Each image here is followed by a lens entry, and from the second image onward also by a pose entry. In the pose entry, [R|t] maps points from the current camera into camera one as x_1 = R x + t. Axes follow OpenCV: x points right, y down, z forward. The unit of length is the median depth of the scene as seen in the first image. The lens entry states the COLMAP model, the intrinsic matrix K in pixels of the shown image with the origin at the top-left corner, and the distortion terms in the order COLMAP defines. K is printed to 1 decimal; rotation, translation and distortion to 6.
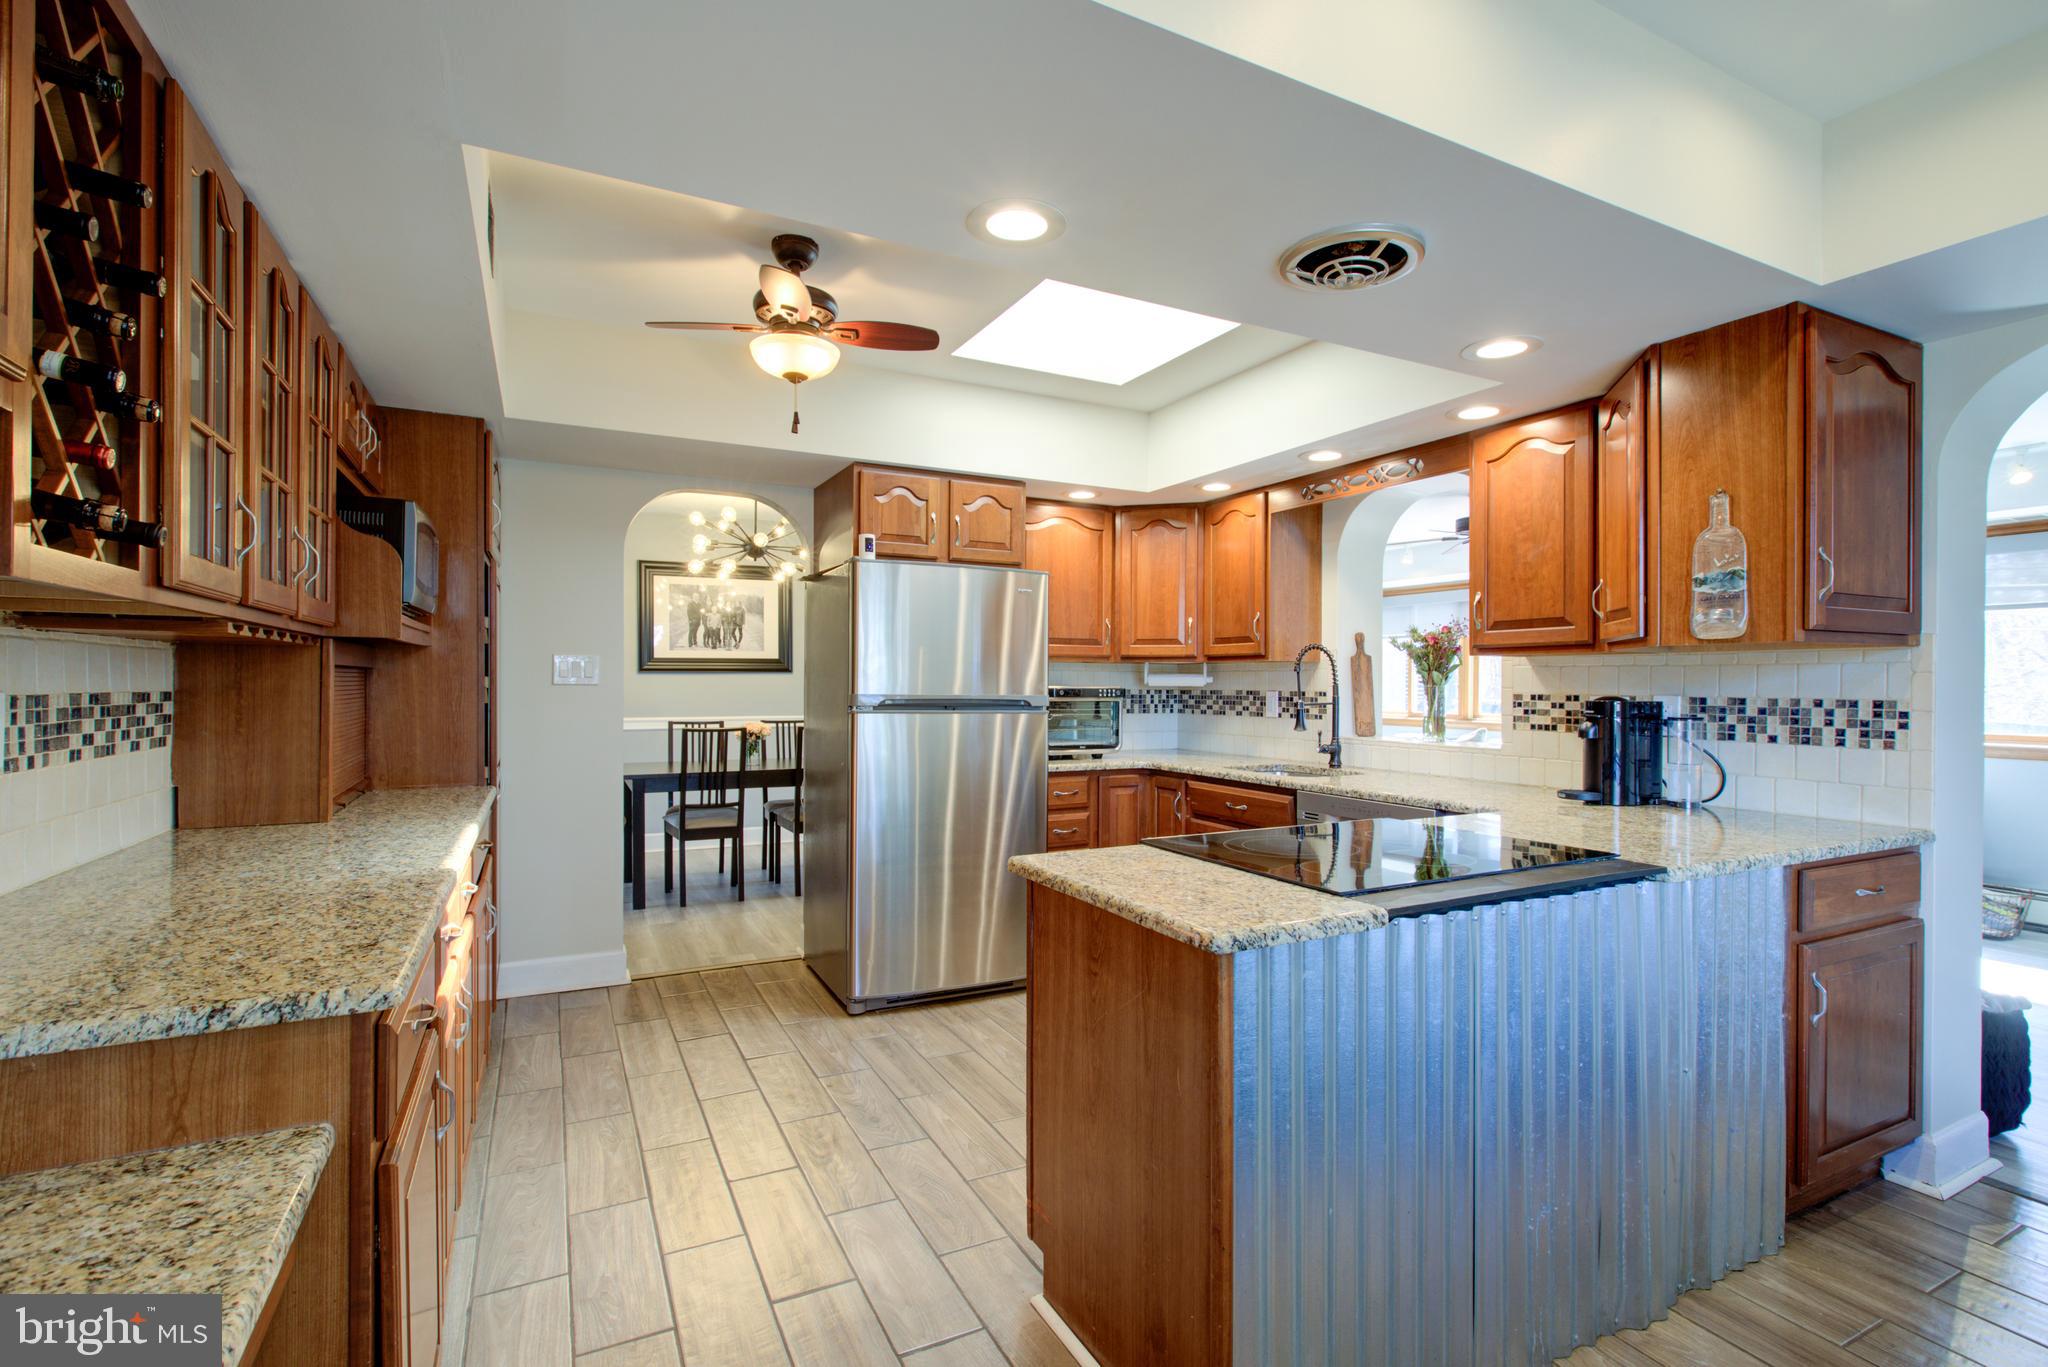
lens RADIAL K [[943.1, 0, 995.4], [0, 943.1, 684.9], [0, 0, 1]] dist [-0.006055, 0.003217]
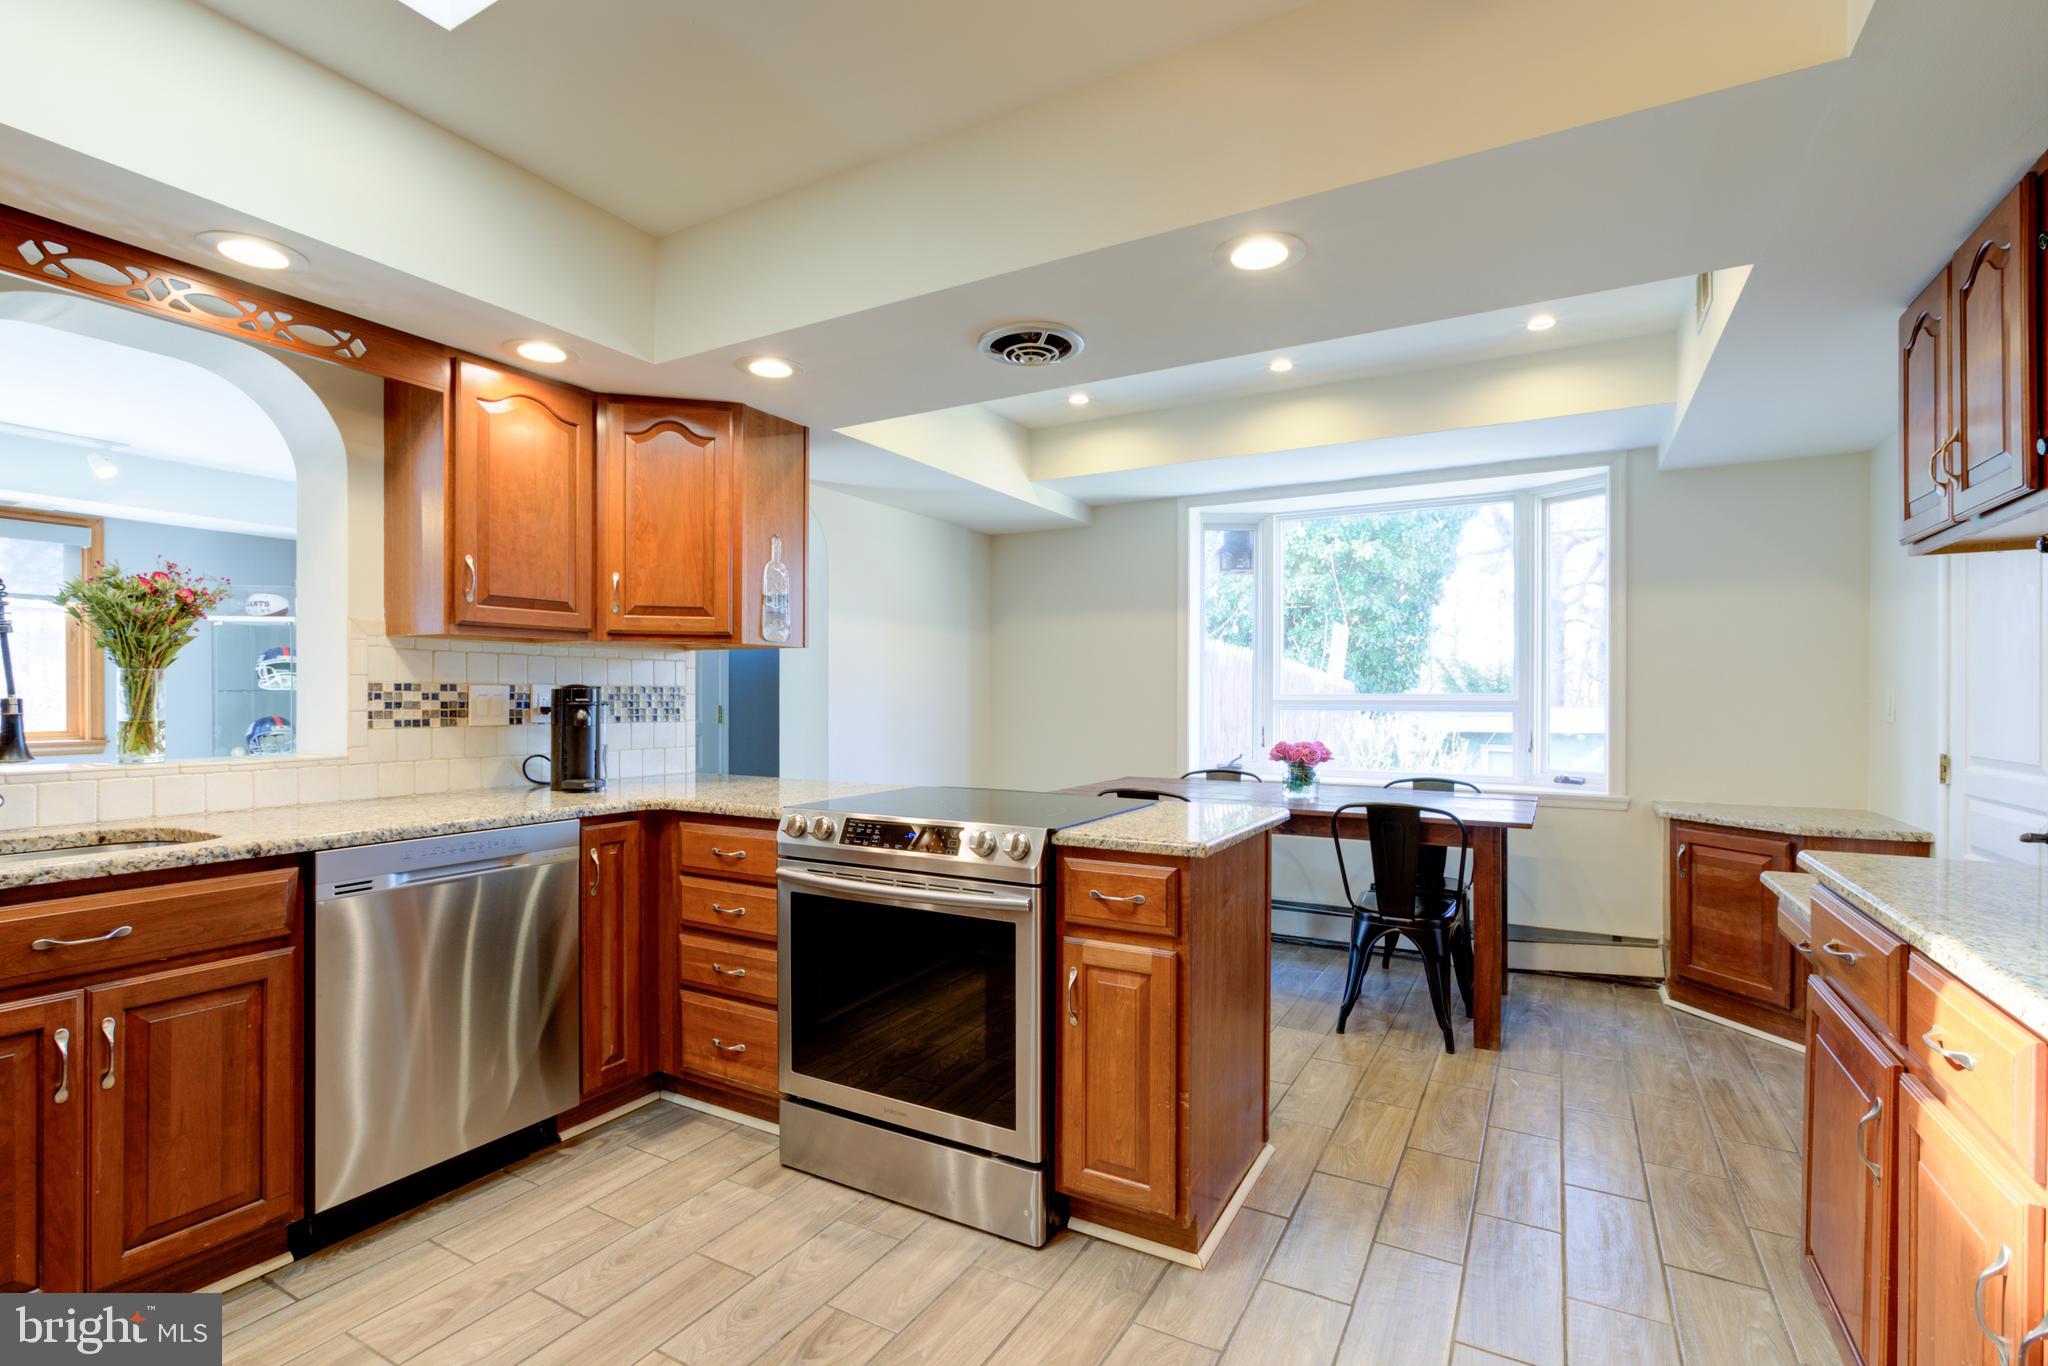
lens RADIAL K [[943.1, 0, 1060.2], [0, 943.1, 685.9], [0, 0, 1]] dist [-0.006055, 0.003217]
pose [[-0.581995, 0.001719, 0.813190, -0.409359], [-0.004959, 0.999972, -0.005663, 0.014145], [-0.813177, -0.007328, -0.581970, 1.001563]]
